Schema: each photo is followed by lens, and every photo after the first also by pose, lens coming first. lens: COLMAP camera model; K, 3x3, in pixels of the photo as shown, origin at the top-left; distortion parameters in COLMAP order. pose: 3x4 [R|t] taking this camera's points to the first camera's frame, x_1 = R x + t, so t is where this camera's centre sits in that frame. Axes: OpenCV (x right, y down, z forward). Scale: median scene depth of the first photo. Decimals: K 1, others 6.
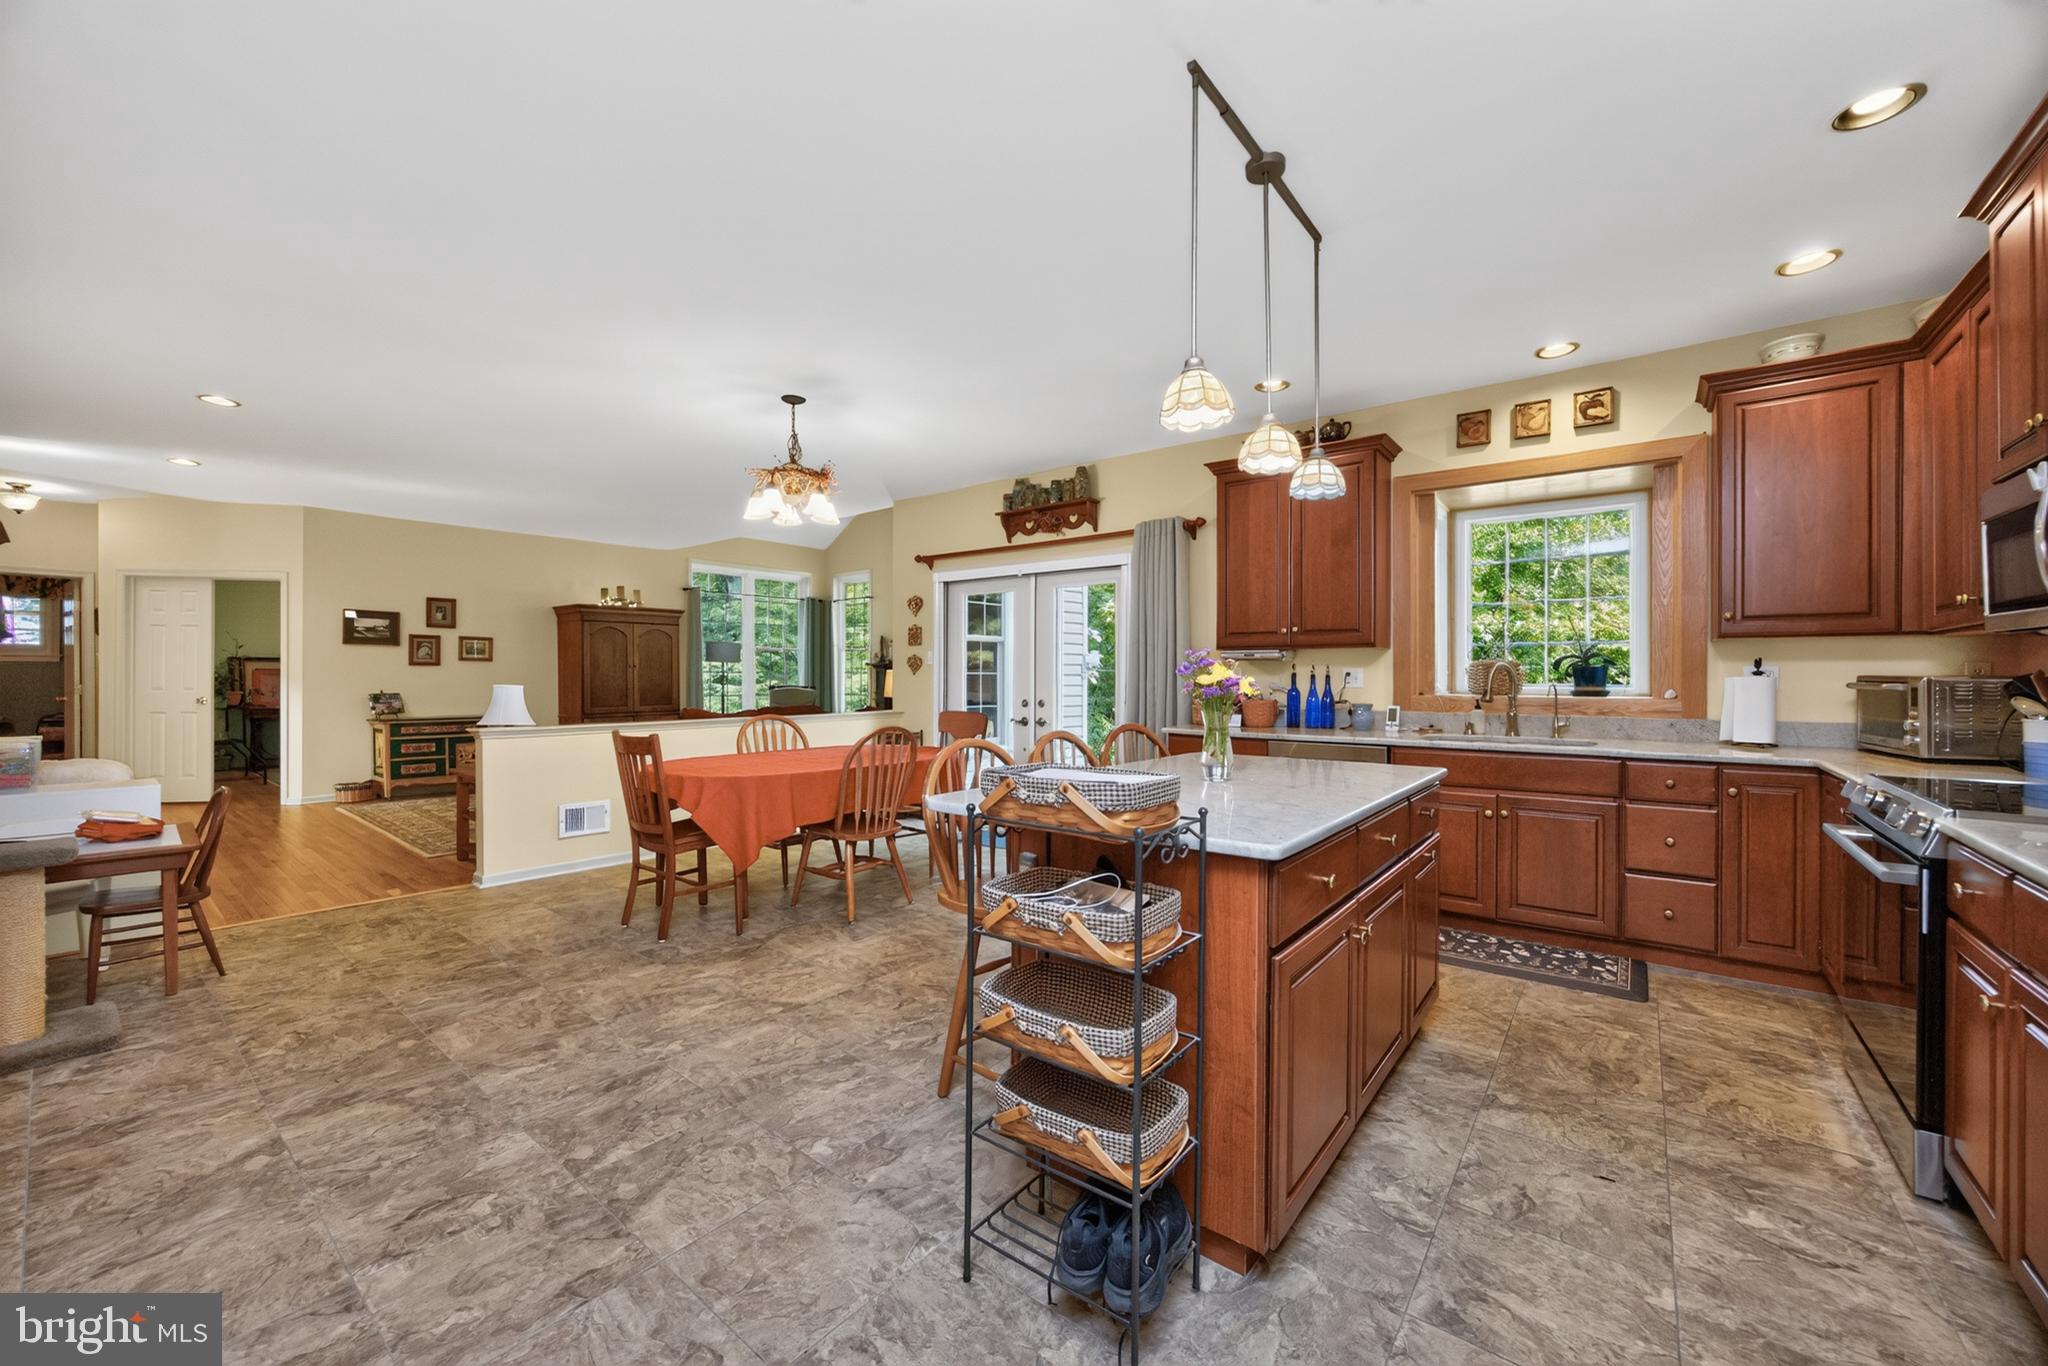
lens RADIAL K [[785.5, 0, 1018.7], [0, 785.5, 678.1], [0, 0, 1]] dist [0.002646, 0.000309]
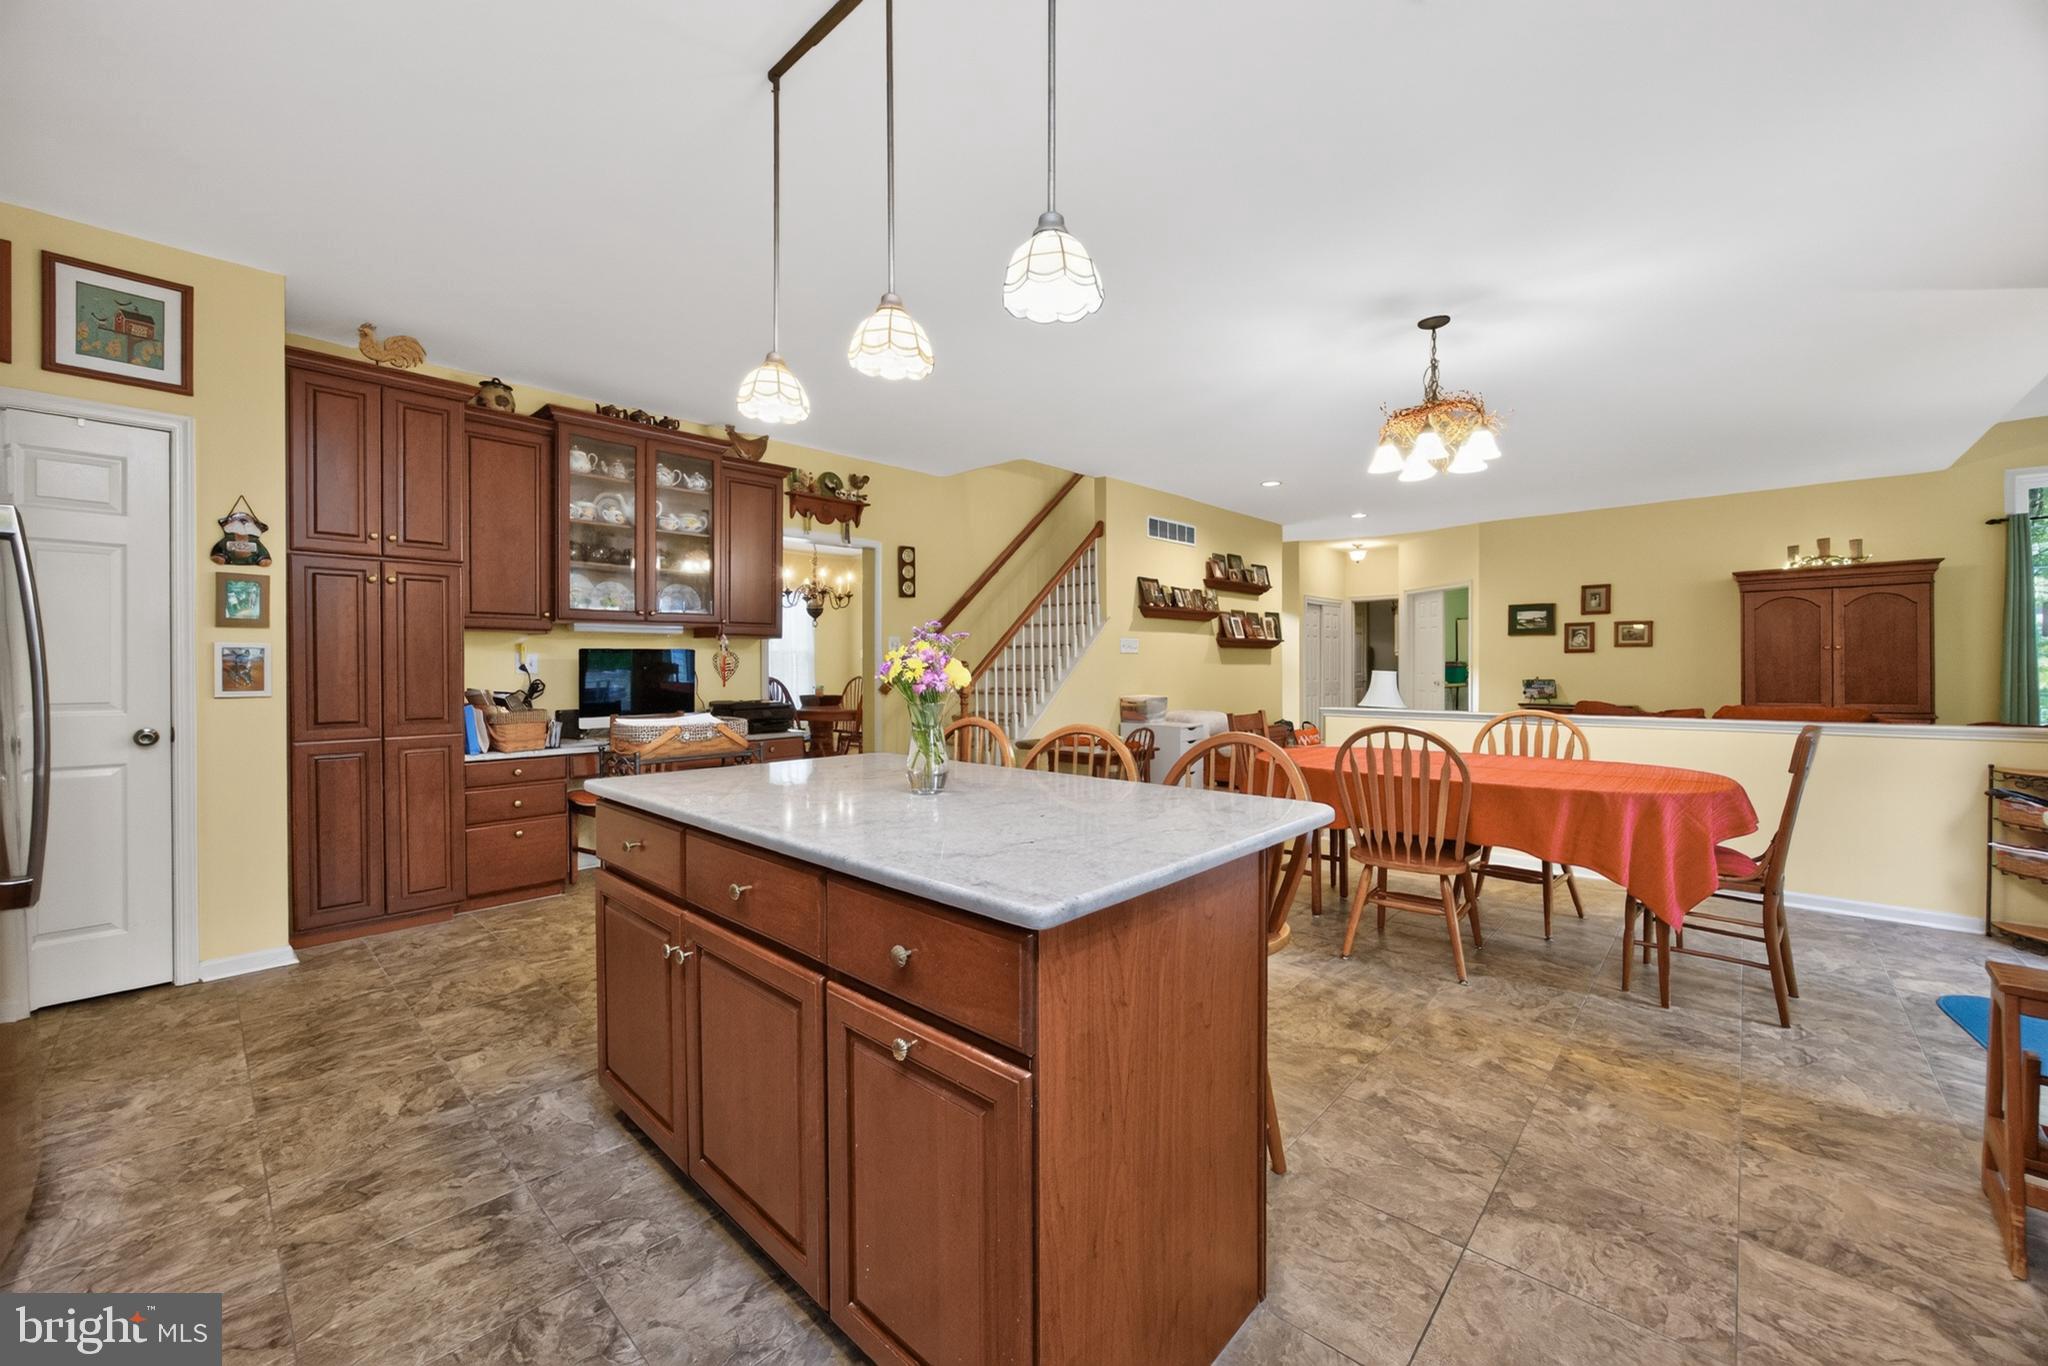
lens RADIAL K [[774.9, 0, 1012.9], [0, 774.9, 671.8], [0, 0, 1]] dist [-0.002141, -0.000088]
pose [[-0.079469, 0.006131, -0.996818, 0.395345], [-0.001481, 0.999979, 0.006269, 0.004172], [0.996836, 0.001974, -0.079459, 0.452286]]
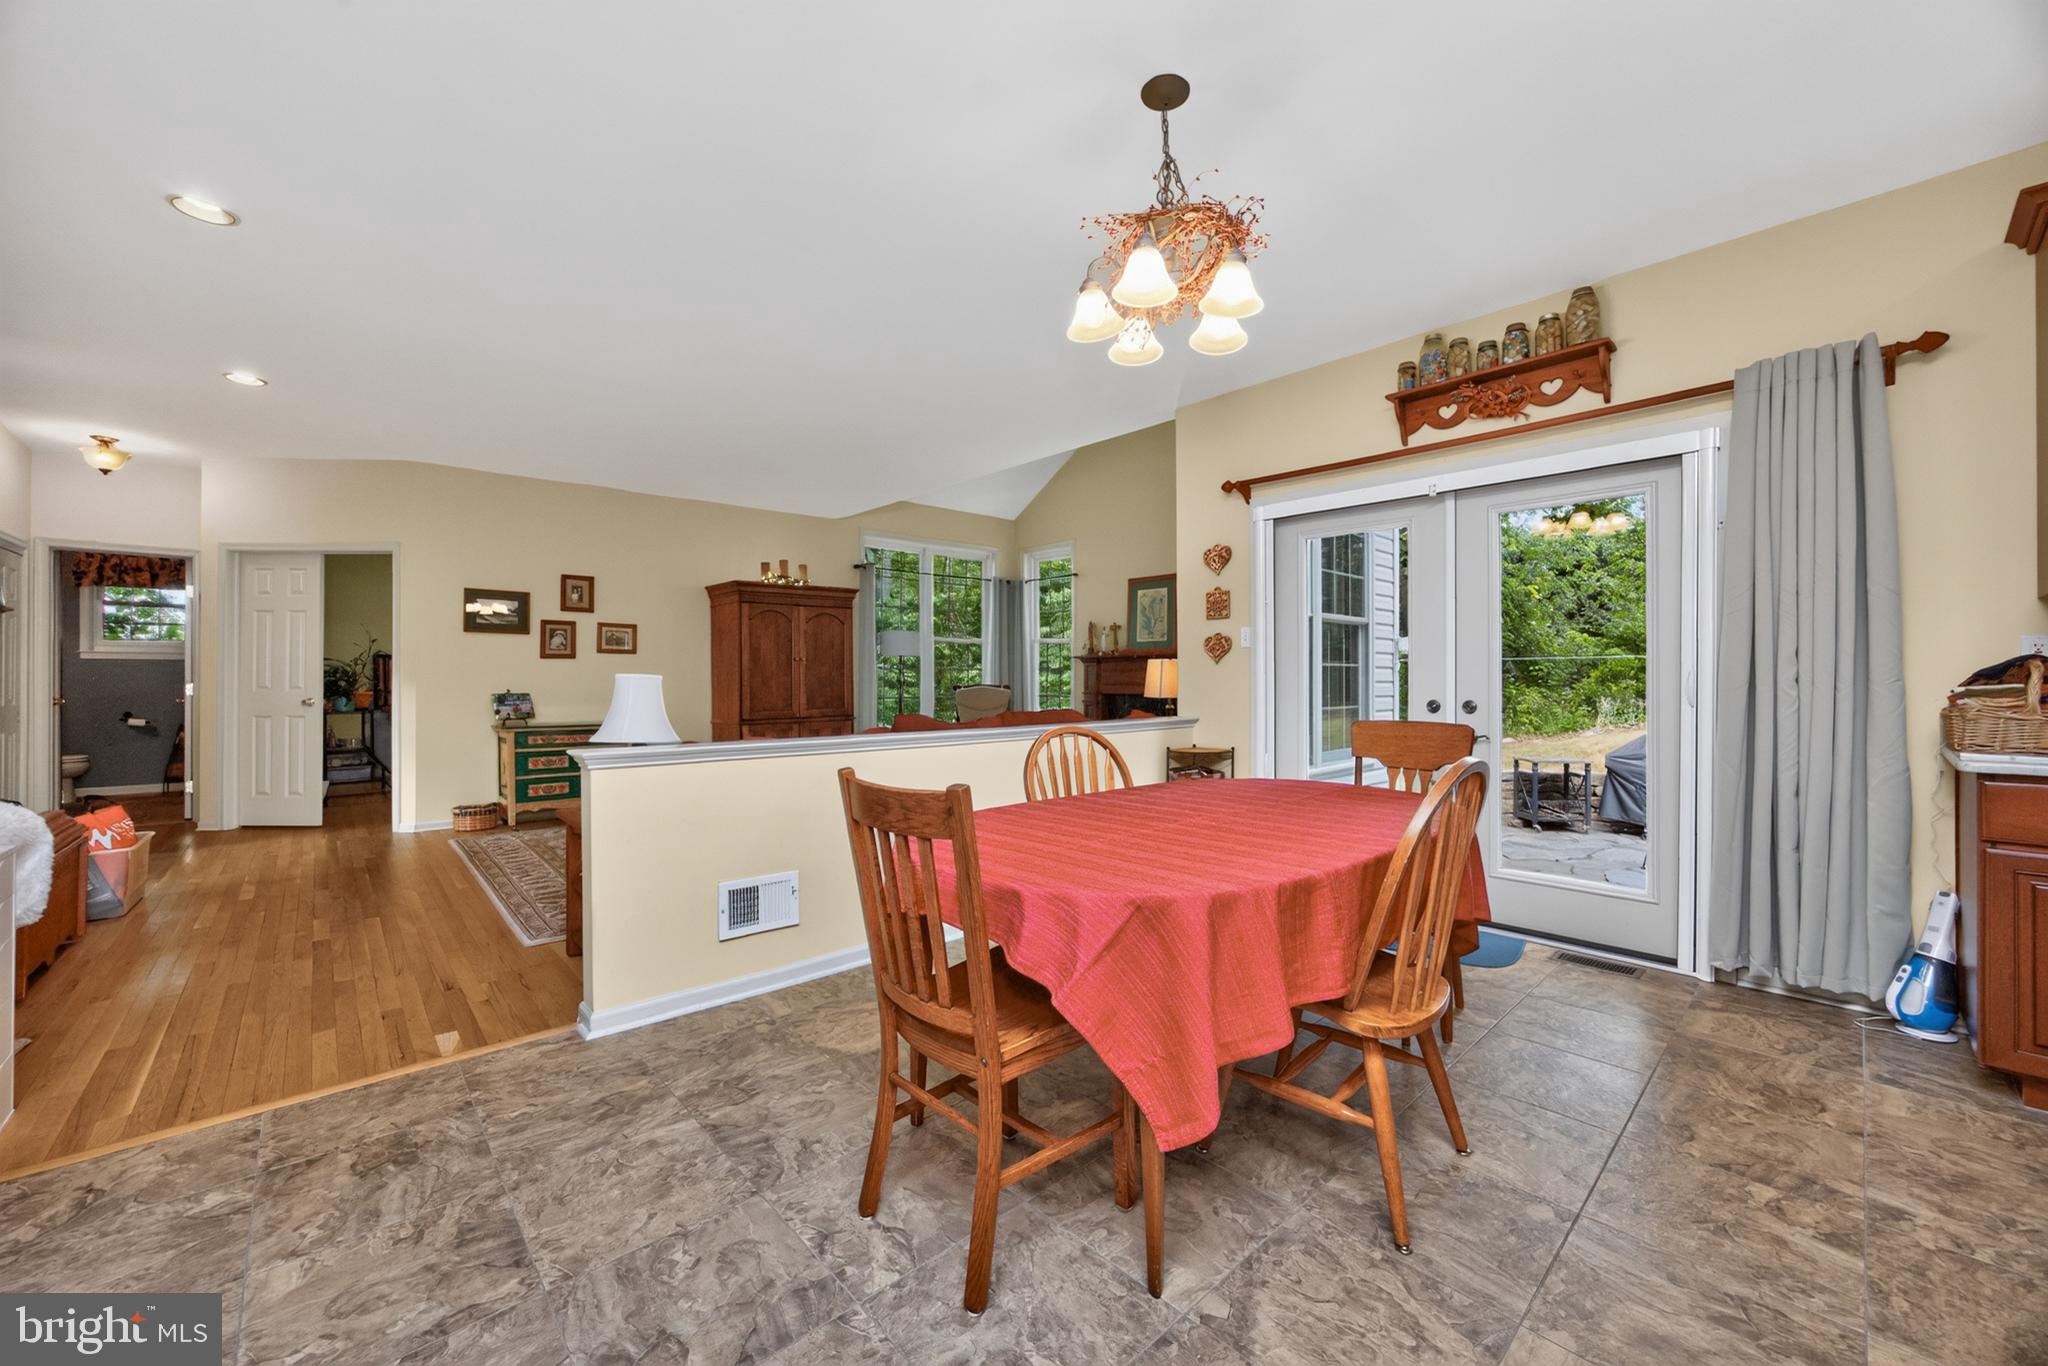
lens RADIAL K [[787.0, 0, 1027.6], [0, 787.0, 675.6], [0, 0, 1]] dist [-0.016267, 0.005599]
pose [[0.989757, -0.003563, -0.142719, -0.217603], [0.002244, 0.999953, -0.009399, 0.012526], [0.142745, 0.008982, 0.989719, 0.361673]]
